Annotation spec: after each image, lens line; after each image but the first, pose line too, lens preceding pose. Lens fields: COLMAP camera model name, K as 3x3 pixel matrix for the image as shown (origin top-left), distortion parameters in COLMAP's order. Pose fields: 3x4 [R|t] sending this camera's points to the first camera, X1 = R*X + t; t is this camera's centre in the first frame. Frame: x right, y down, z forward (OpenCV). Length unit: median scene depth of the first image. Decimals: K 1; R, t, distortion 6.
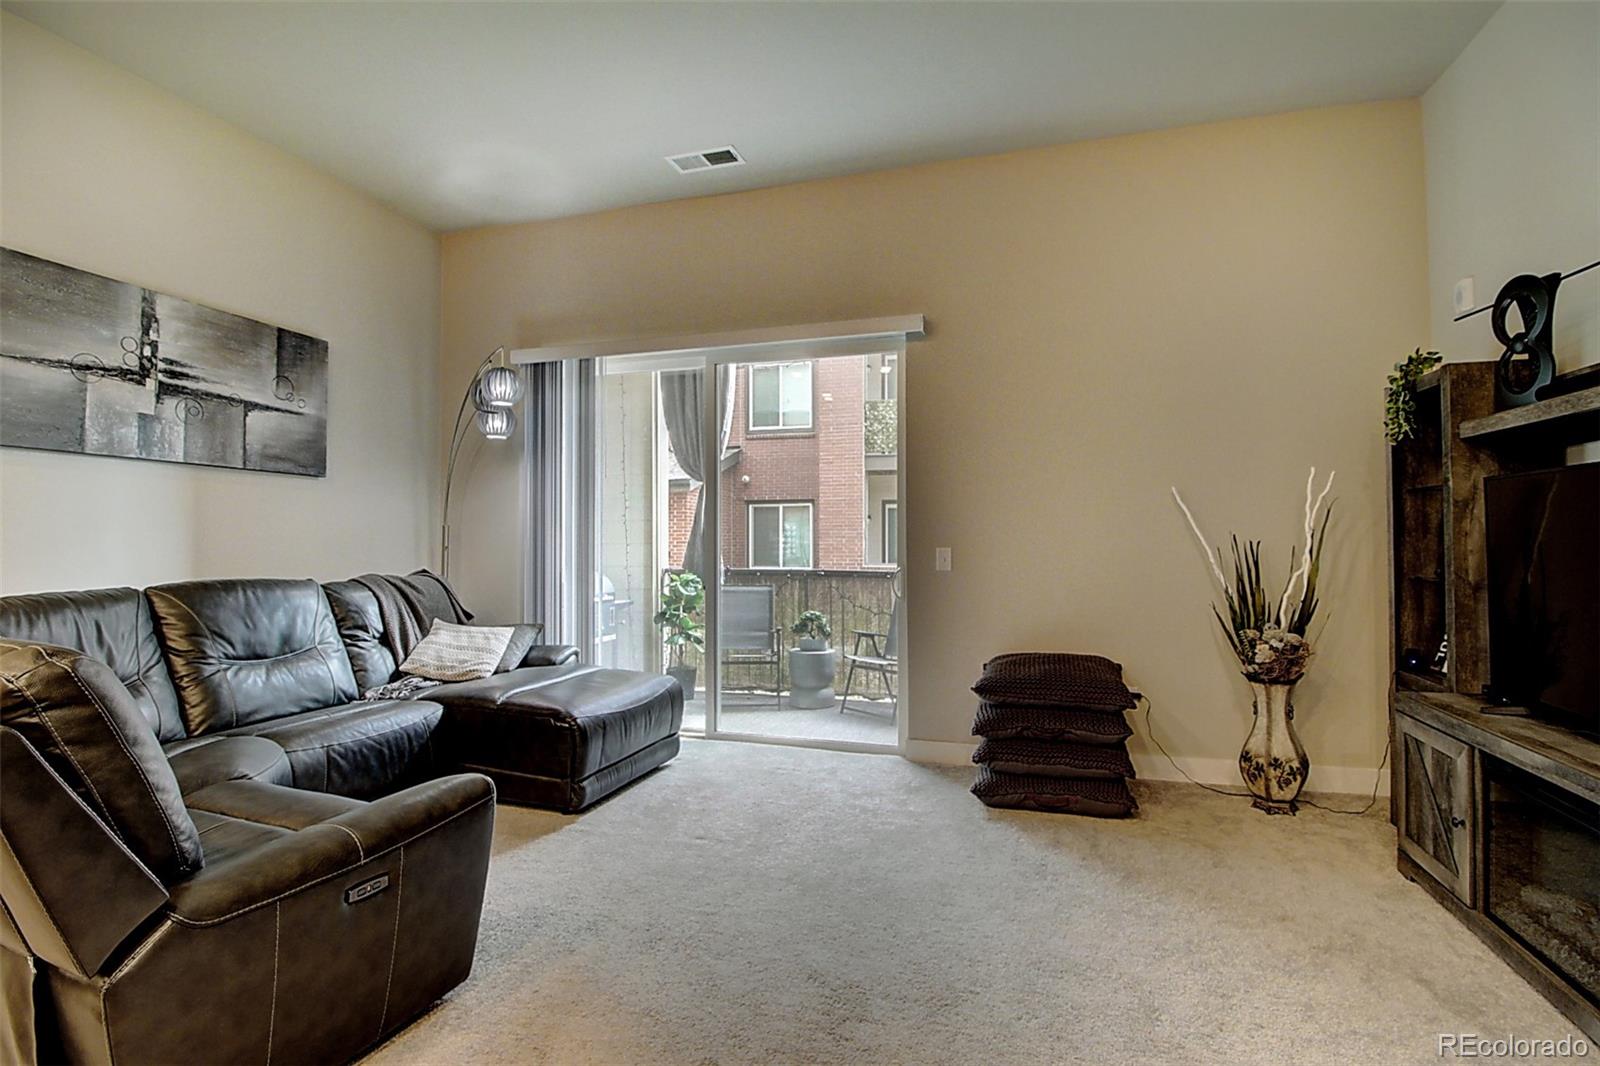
lens RADIAL K [[774.4, 0, 782.7], [0, 774.4, 531.8], [0, 0, 1]] dist [0.001478, -0.000019]
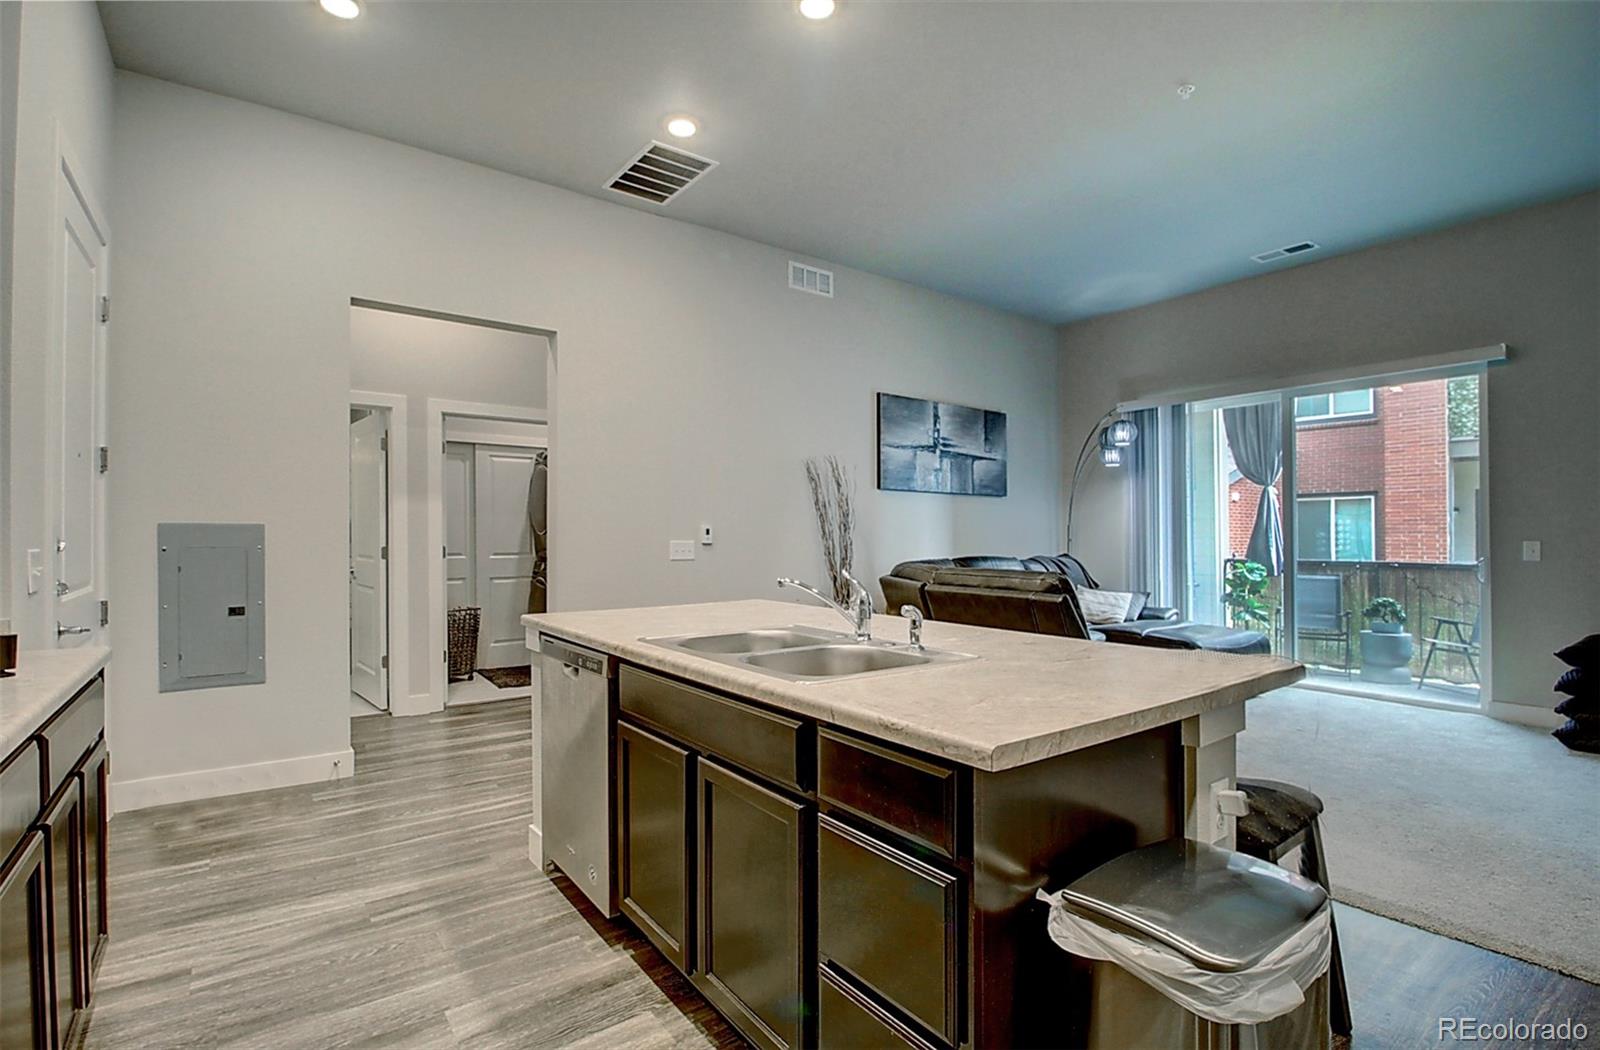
lens RADIAL K [[727.3, 0, 780.3], [0, 727.3, 527.8], [0, 0, 1]] dist [-0.000027, -0.010876]
pose [[0.799433, -0.004798, -0.600737, -0.044350], [0.005150, 0.999986, -0.001133, -0.004235], [0.600734, -0.002188, 0.799446, -0.503691]]
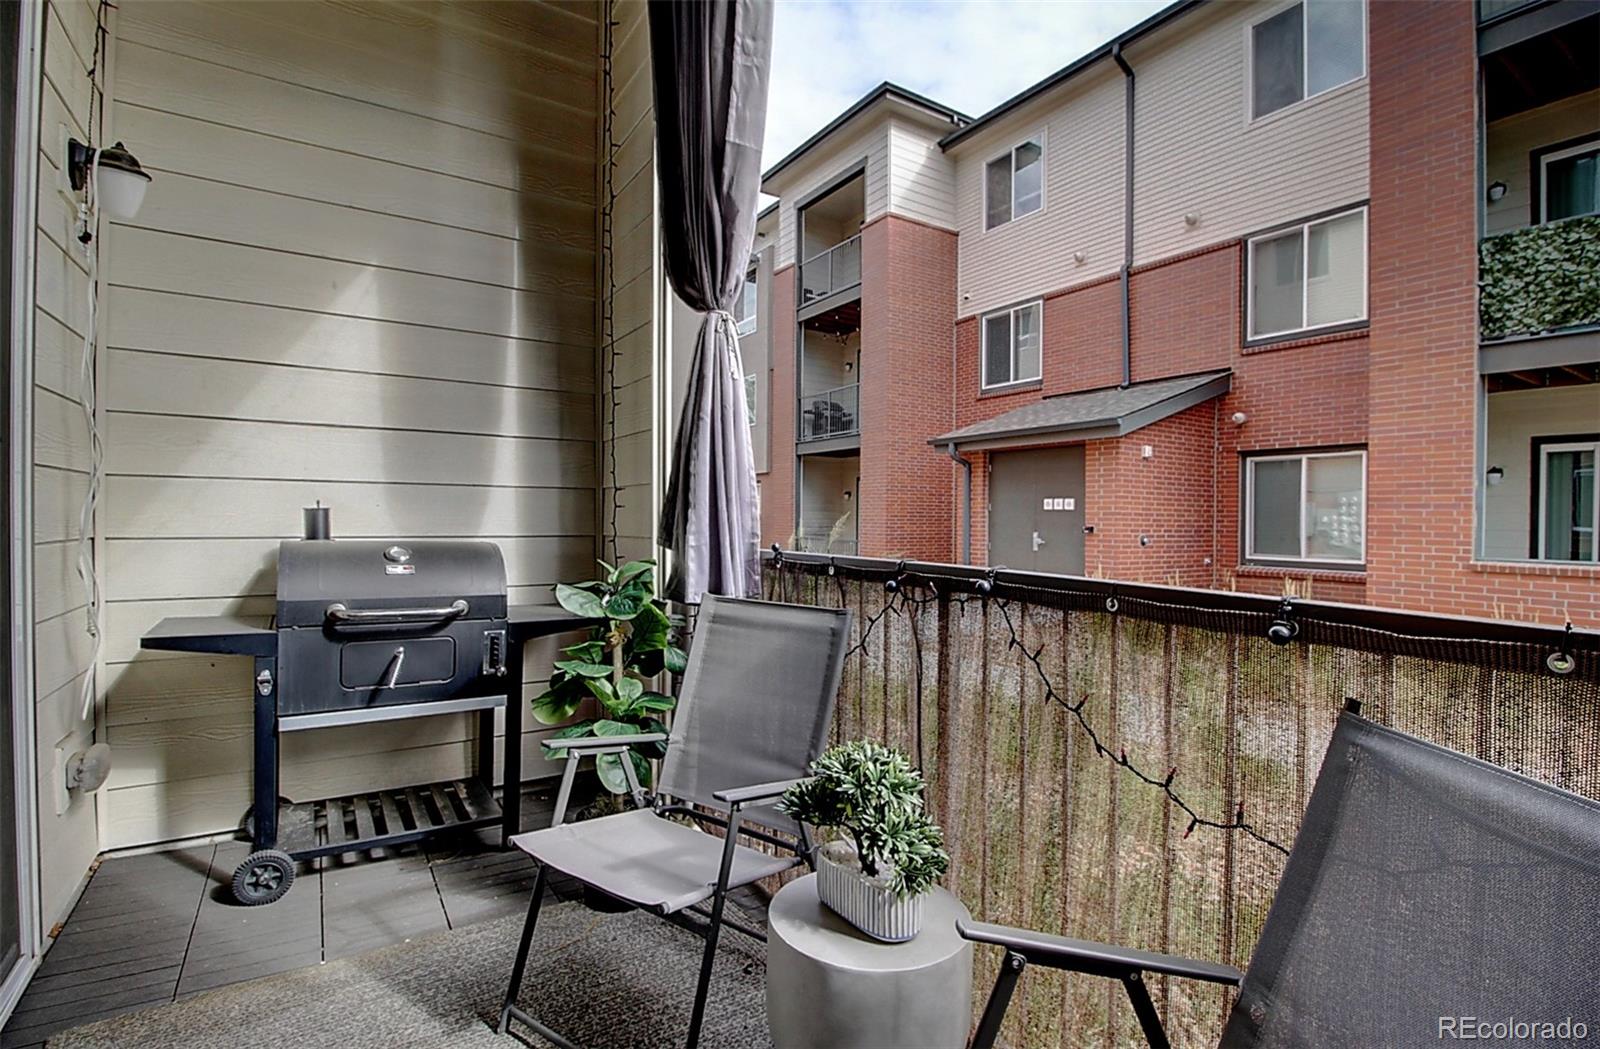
lens RADIAL K [[727.3, 0, 780.3], [0, 727.3, 527.3], [0, 0, 1]] dist [-0.000027, -0.010876]
pose [[0.761544, 0.017576, -0.647875, 0.248285], [-0.004116, 0.999743, 0.022284, 0.050279], [0.648101, -0.014304, 0.761420, 1.305874]]
